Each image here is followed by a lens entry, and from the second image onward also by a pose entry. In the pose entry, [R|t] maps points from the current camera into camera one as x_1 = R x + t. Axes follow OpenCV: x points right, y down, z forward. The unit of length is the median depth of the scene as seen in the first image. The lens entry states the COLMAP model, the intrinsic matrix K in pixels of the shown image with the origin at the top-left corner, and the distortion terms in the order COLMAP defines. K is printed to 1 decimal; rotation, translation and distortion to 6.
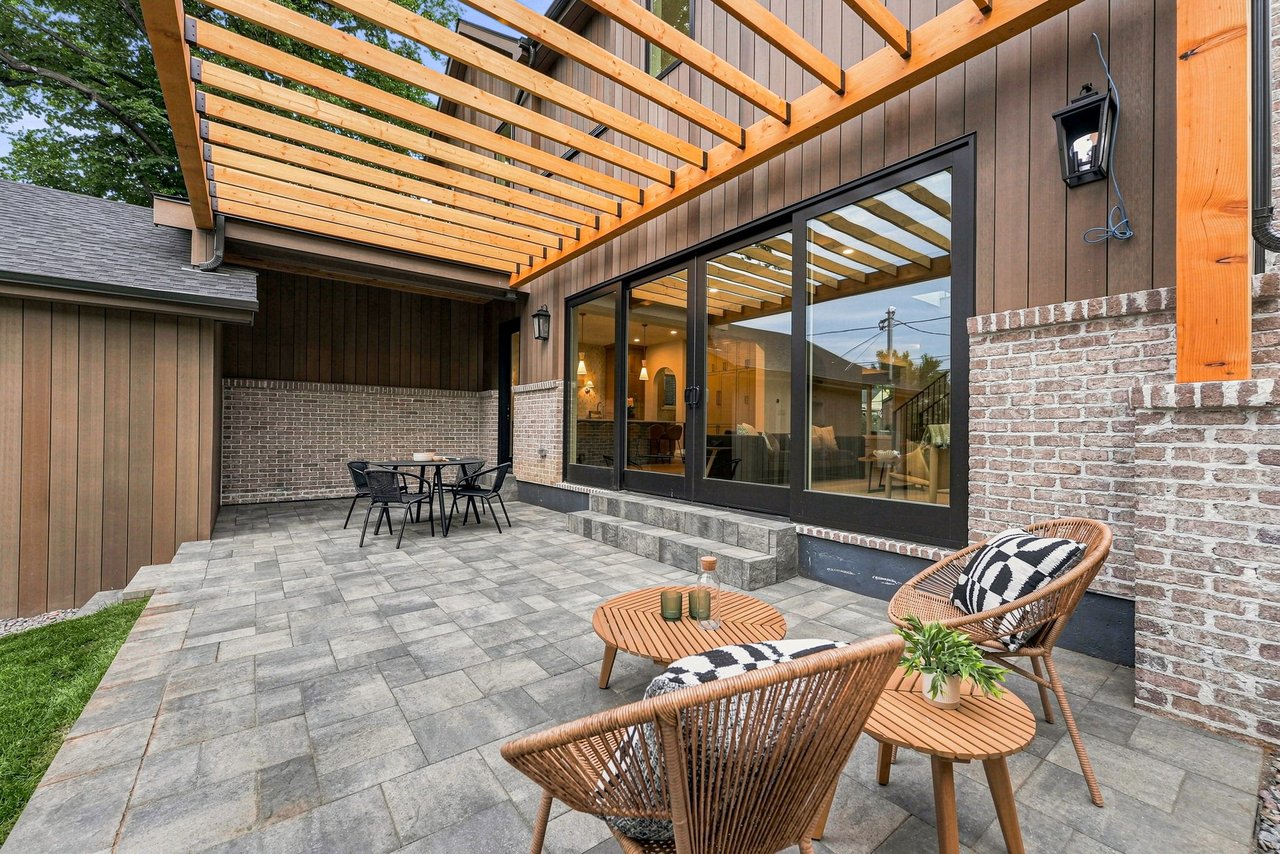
lens RADIAL K [[522.3, 0, 639.6], [0, 522.3, 423.7], [0, 0, 1]] dist [0.000902, -0.000193]
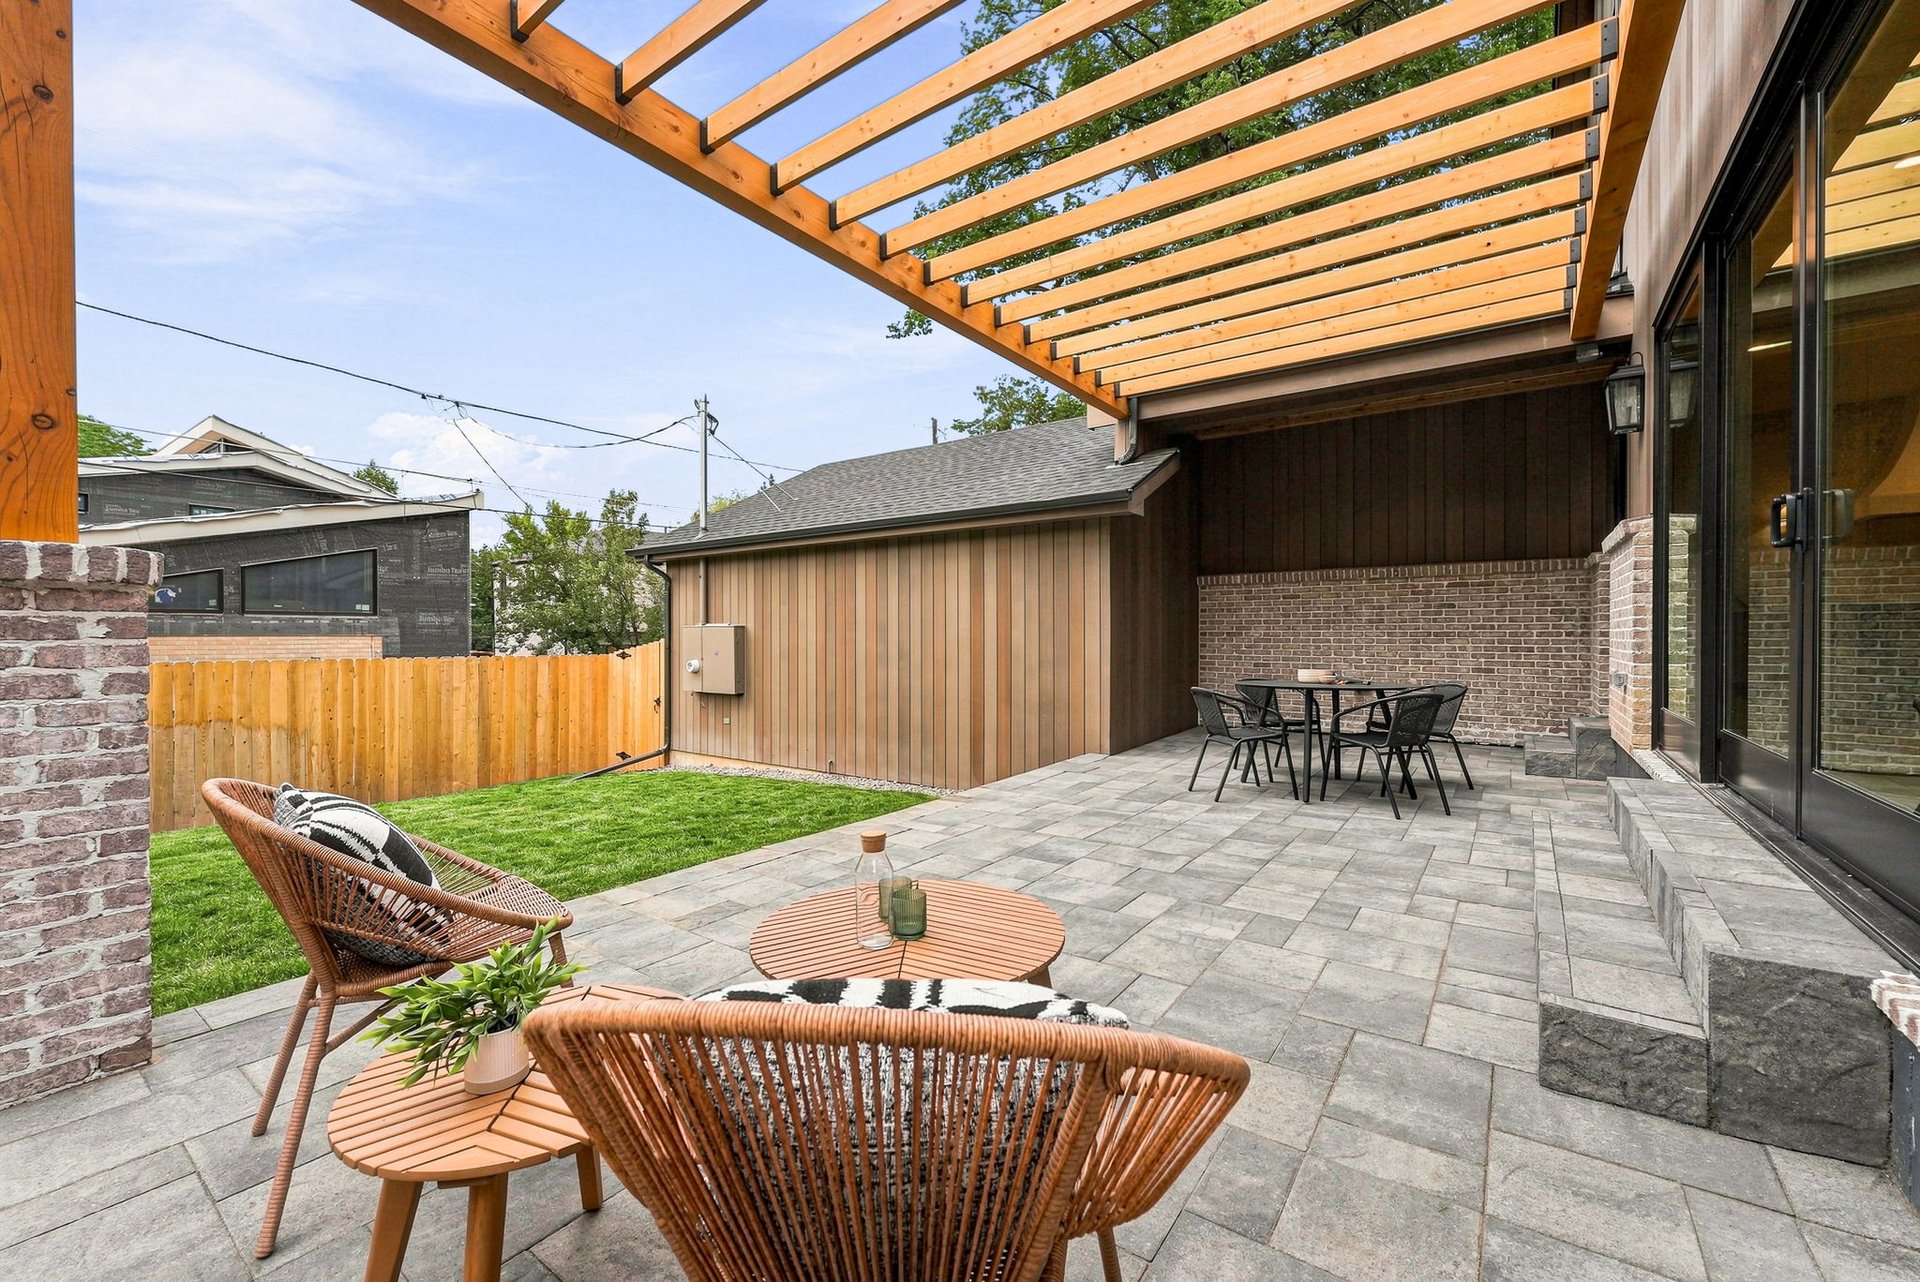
lens RADIAL K [[783.4, 0, 951.2], [0, 783.4, 649.5], [0, 0, 1]] dist [0.000902, -0.000193]
pose [[0.275437, 0.009244, -0.961275, 0.504970], [0.018848, 0.999710, 0.015014, 0.009377], [0.961134, -0.022254, 0.275182, 0.395352]]
